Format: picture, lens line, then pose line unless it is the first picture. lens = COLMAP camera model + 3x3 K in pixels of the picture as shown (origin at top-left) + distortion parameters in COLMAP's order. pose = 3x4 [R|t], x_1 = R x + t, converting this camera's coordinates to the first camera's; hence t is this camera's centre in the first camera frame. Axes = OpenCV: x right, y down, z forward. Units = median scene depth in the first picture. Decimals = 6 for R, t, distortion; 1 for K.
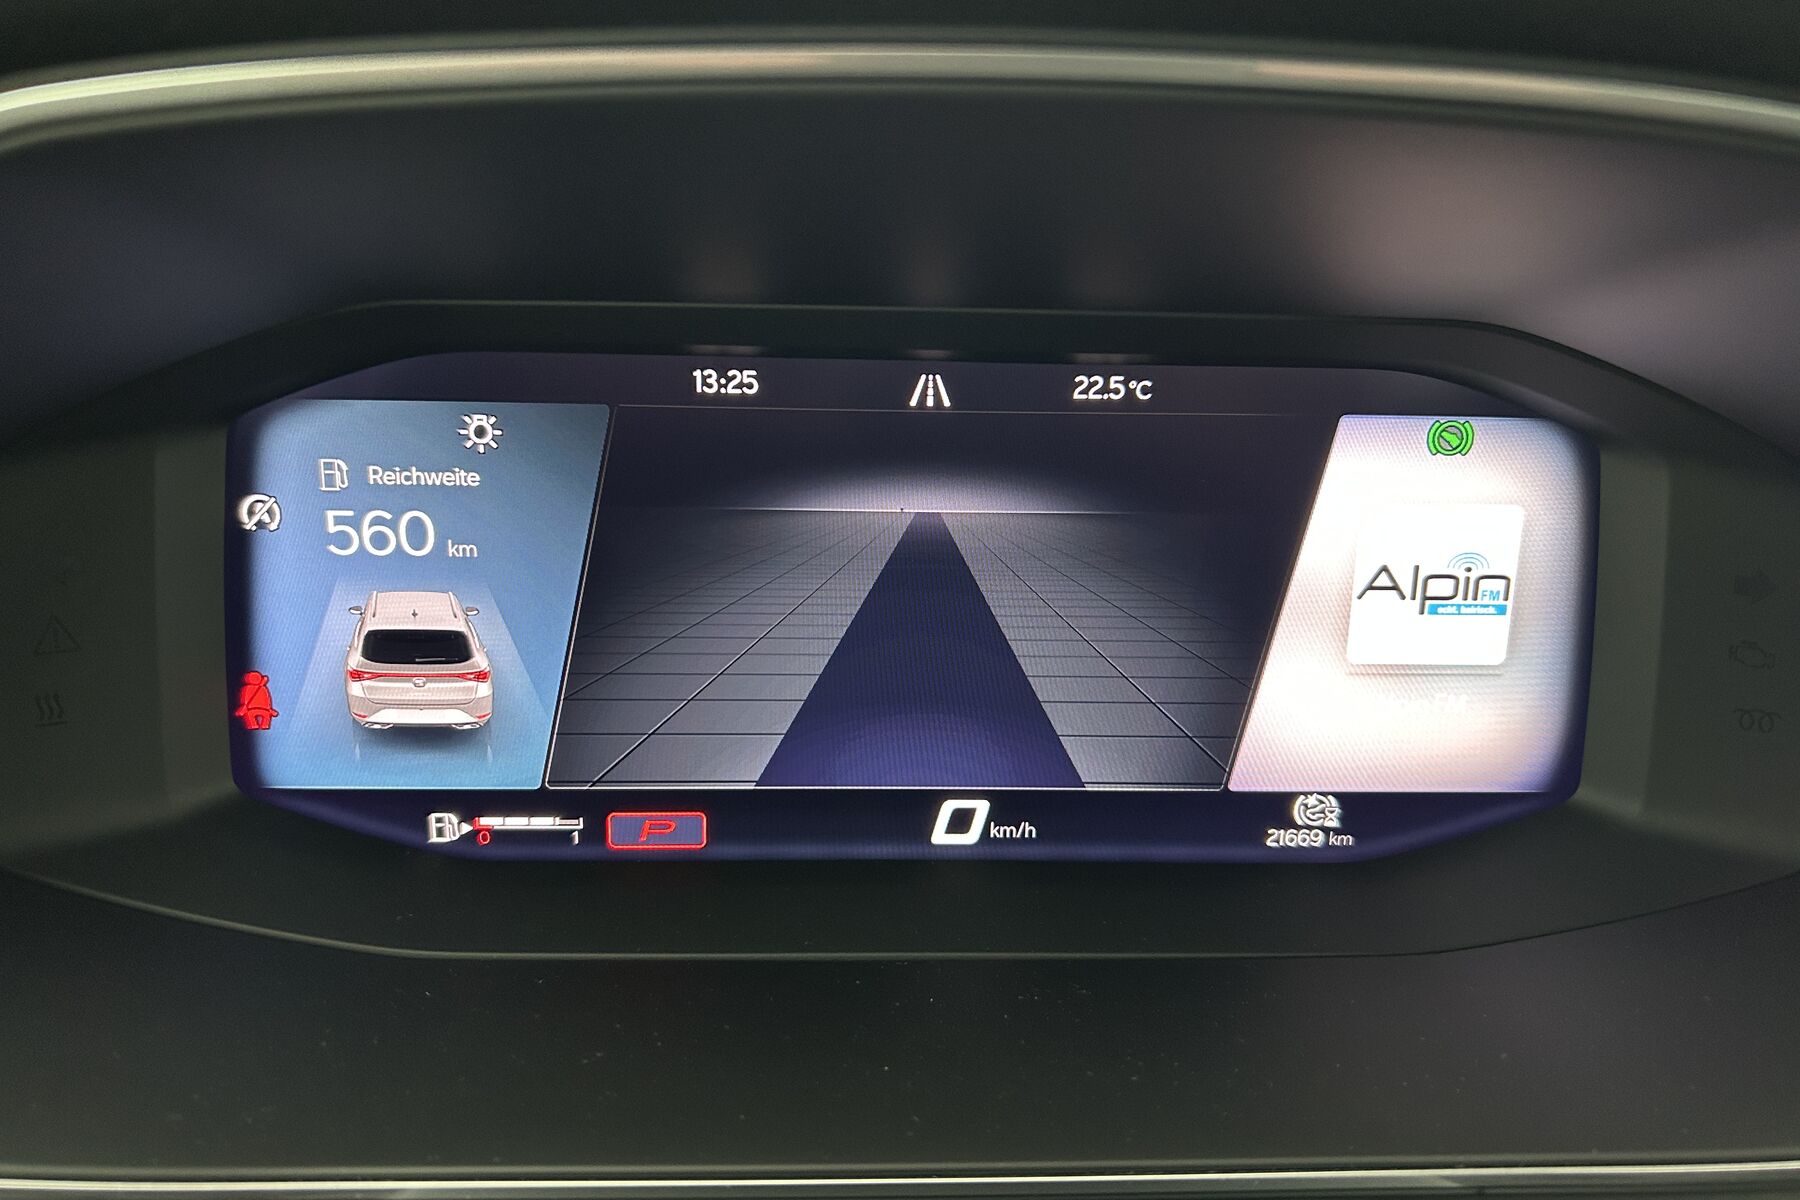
lens RADIAL K [[1341.7, 0, 923.1], [0, 1341.7, 577.5], [0, 0, 1]] dist [0.033005, -0.040020]
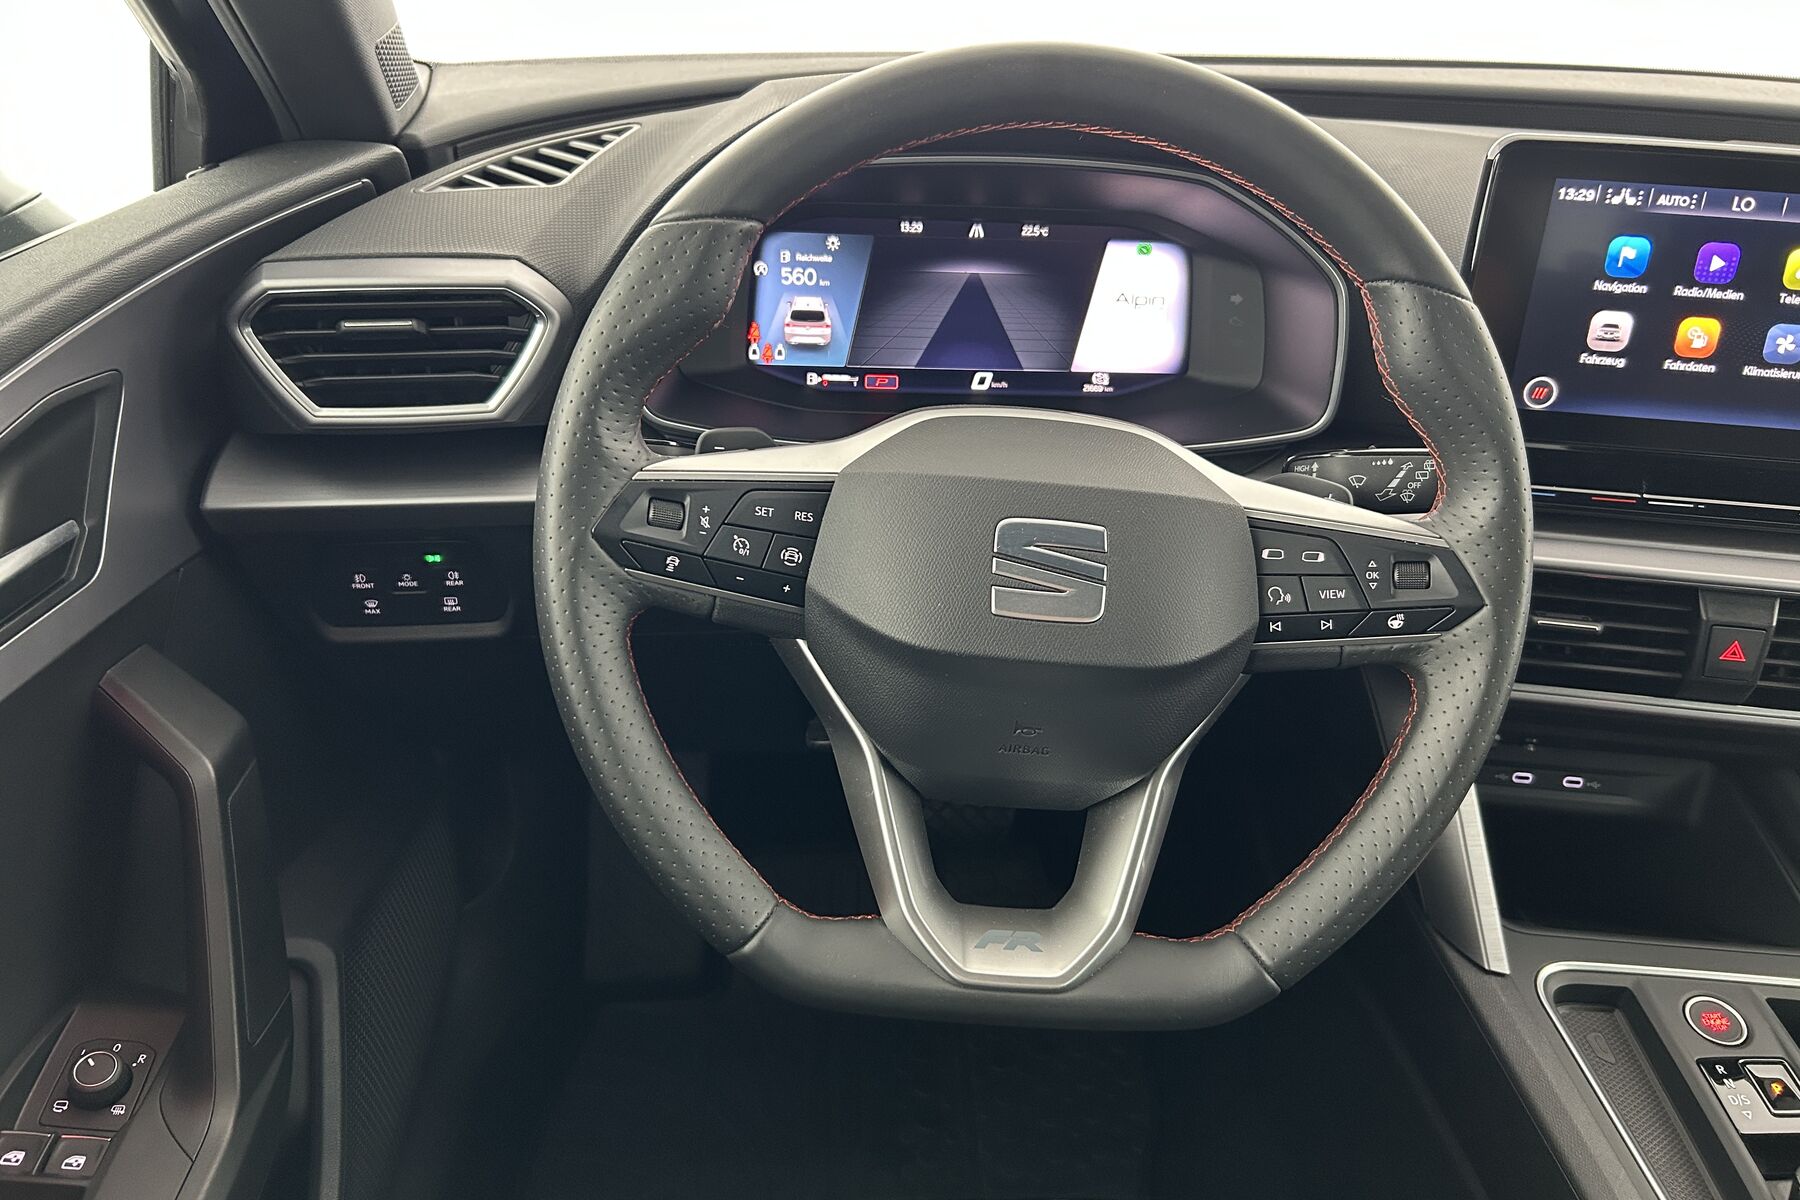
lens RADIAL K [[1341.7, 0, 903.0], [0, 1341.7, 619.8], [0, 0, 1]] dist [0.033005, -0.040020]
pose [[0.999185, 0.001547, 0.040326, -0.280543], [-0.006366, 0.992796, 0.119651, 0.369613], [-0.039851, -0.119810, 0.991997, -2.117493]]
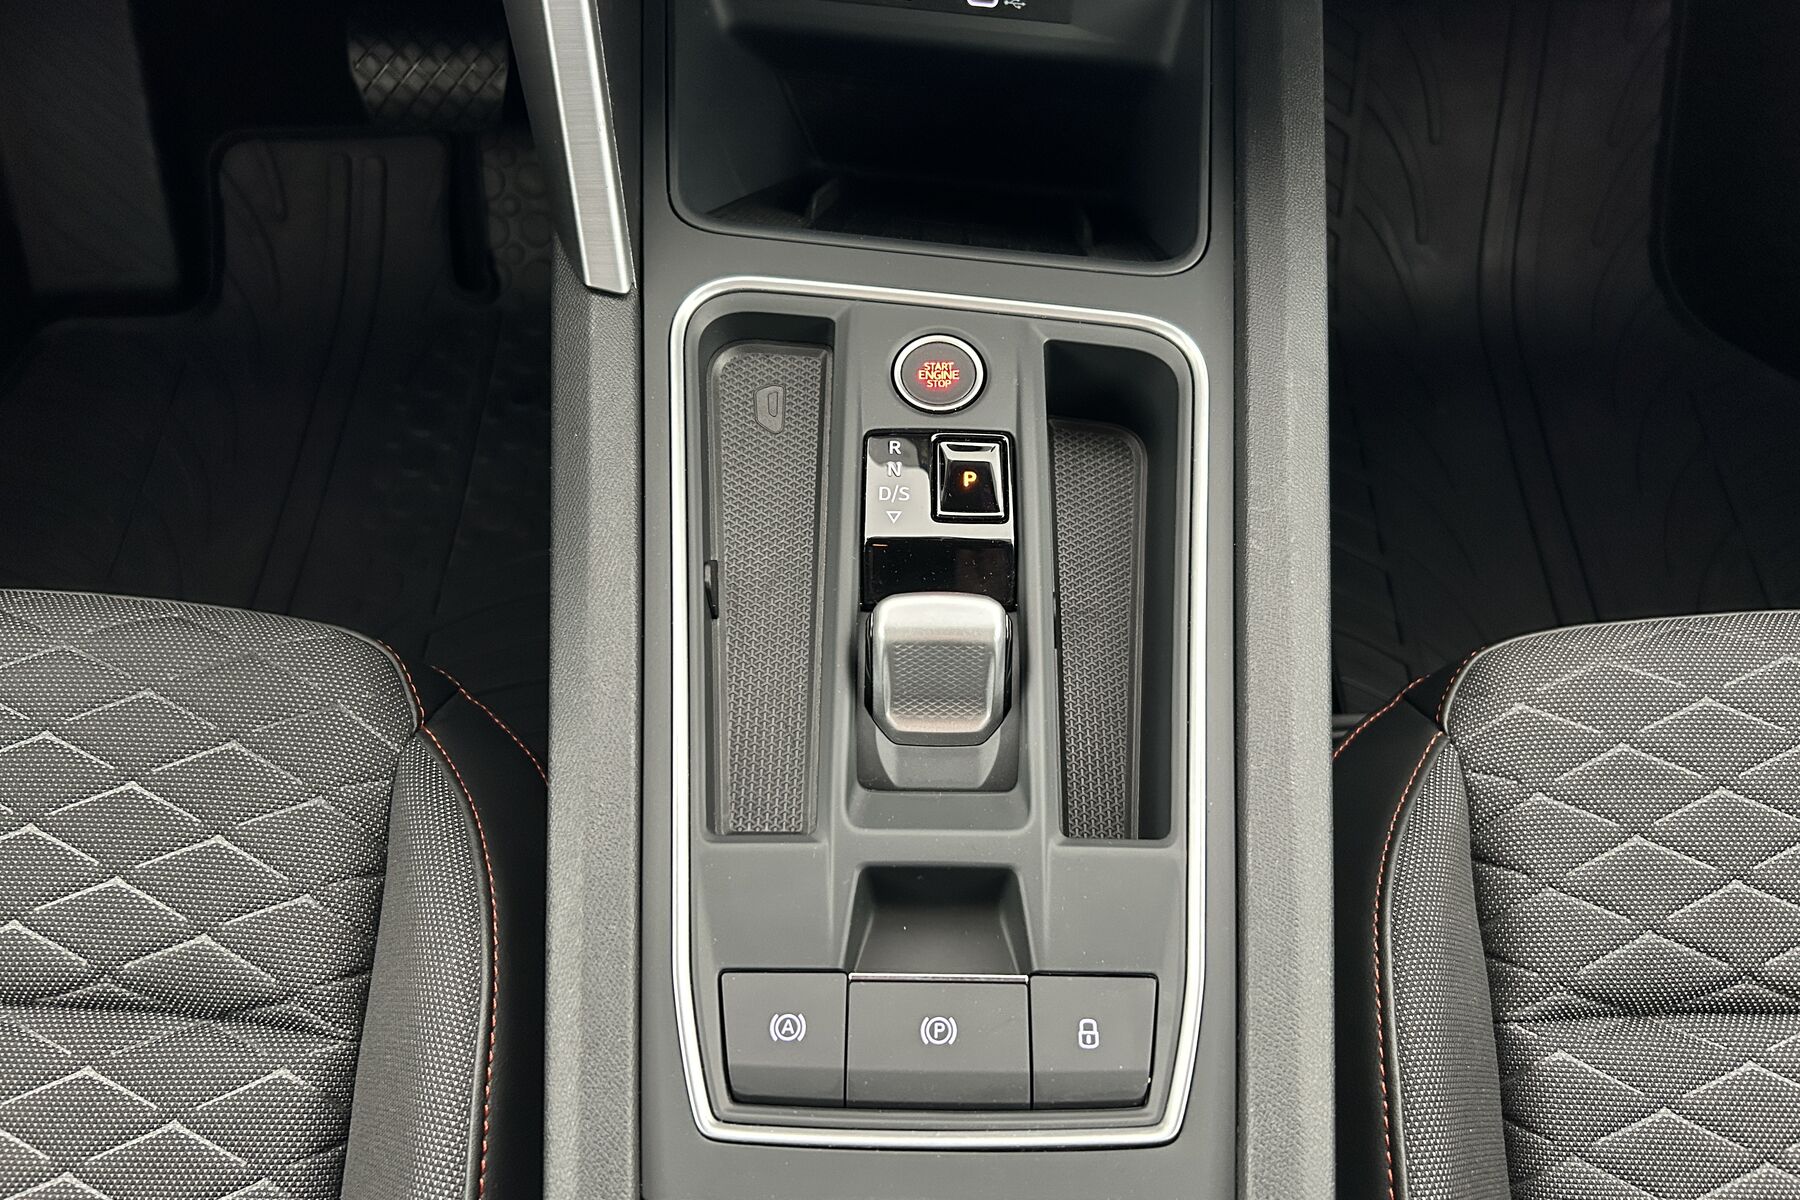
lens RADIAL K [[1341.7, 0, 903.8], [0, 1341.7, 608.8], [0, 0, 1]] dist [0.033005, -0.040020]
pose [[0.999205, 0.021268, -0.033717, 1.532024], [0.001557, 0.824323, 0.566117, 0.768578], [0.039834, -0.565720, 0.823635, -1.153929]]
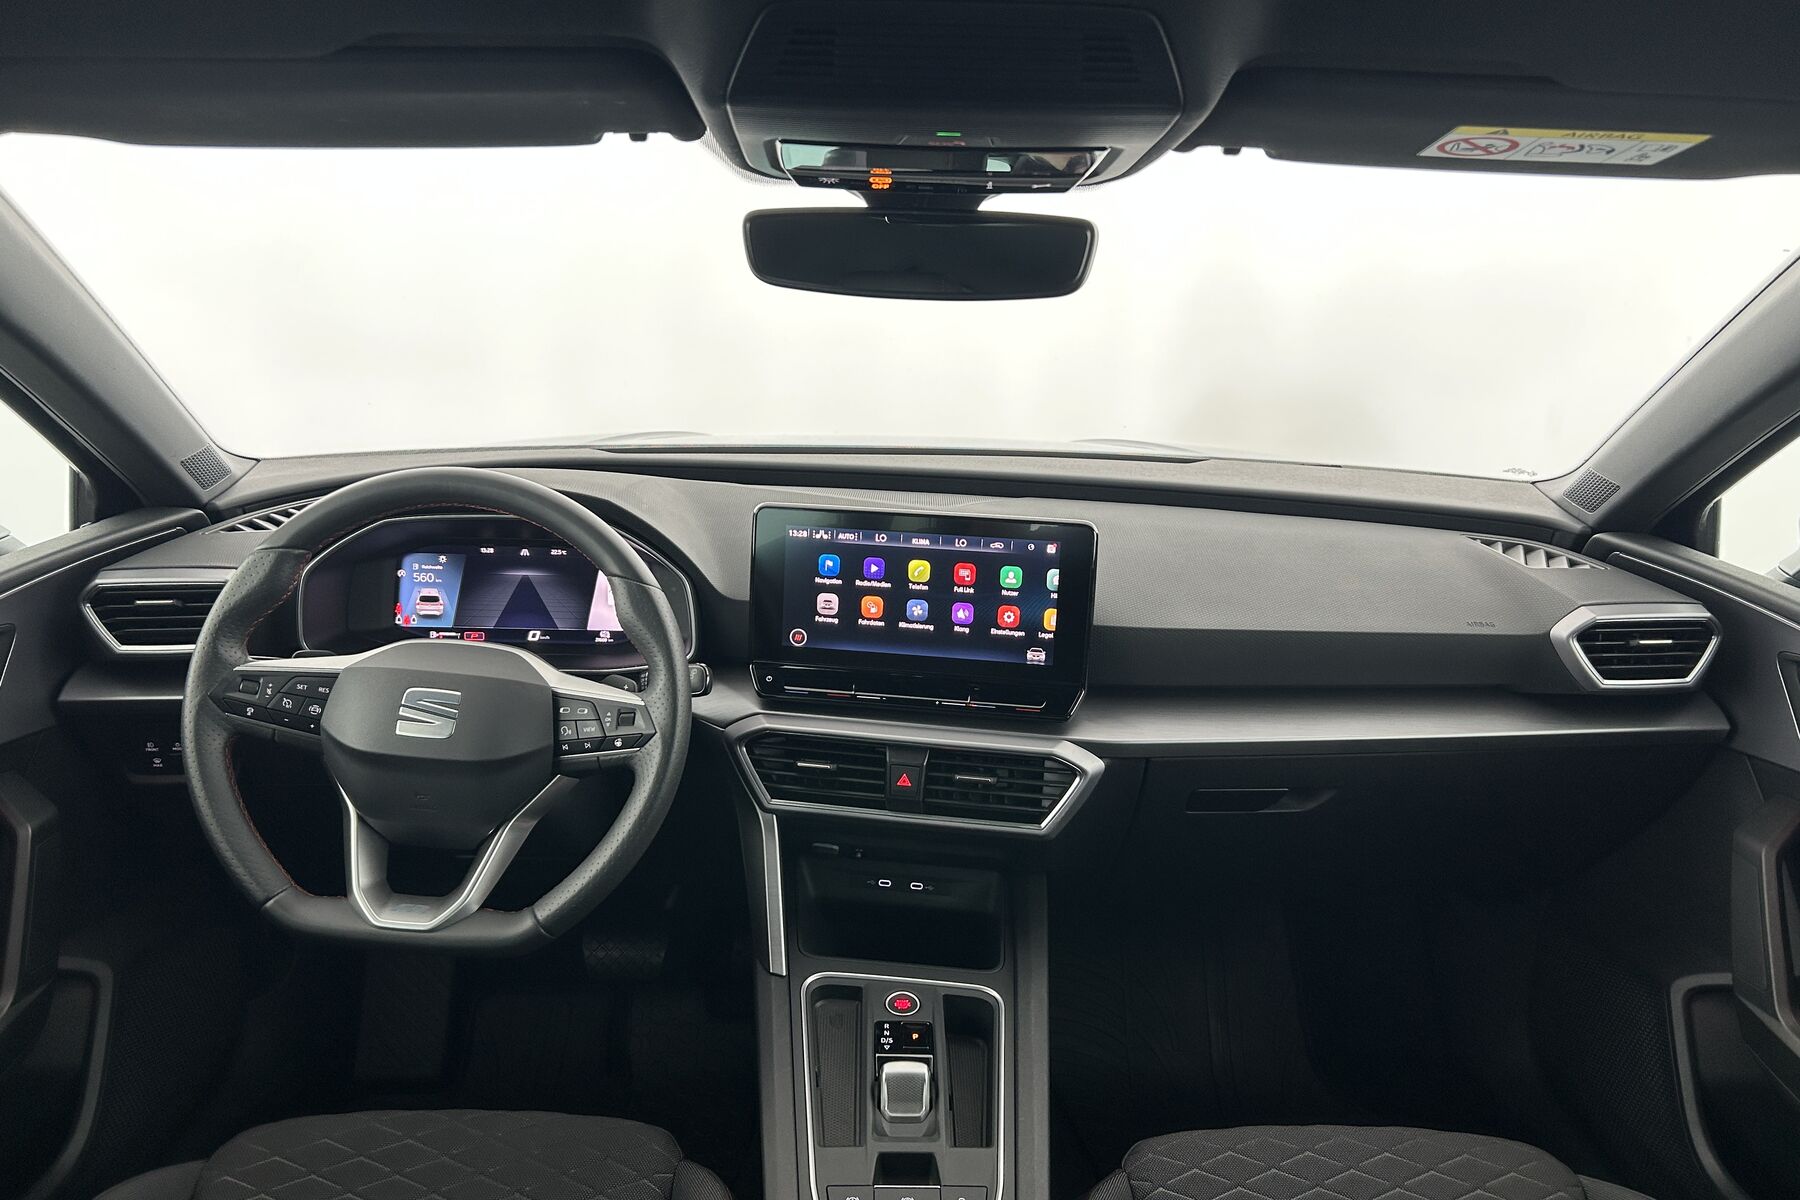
lens RADIAL K [[1341.7, 0, 910.4], [0, 1341.7, 607.4], [0, 0, 1]] dist [0.033005, -0.040020]
pose [[0.999967, 0.006518, 0.004914, 1.506711], [-0.005924, 0.993624, -0.112586, 0.674842], [-0.005616, 0.112554, 0.993630, -4.315884]]
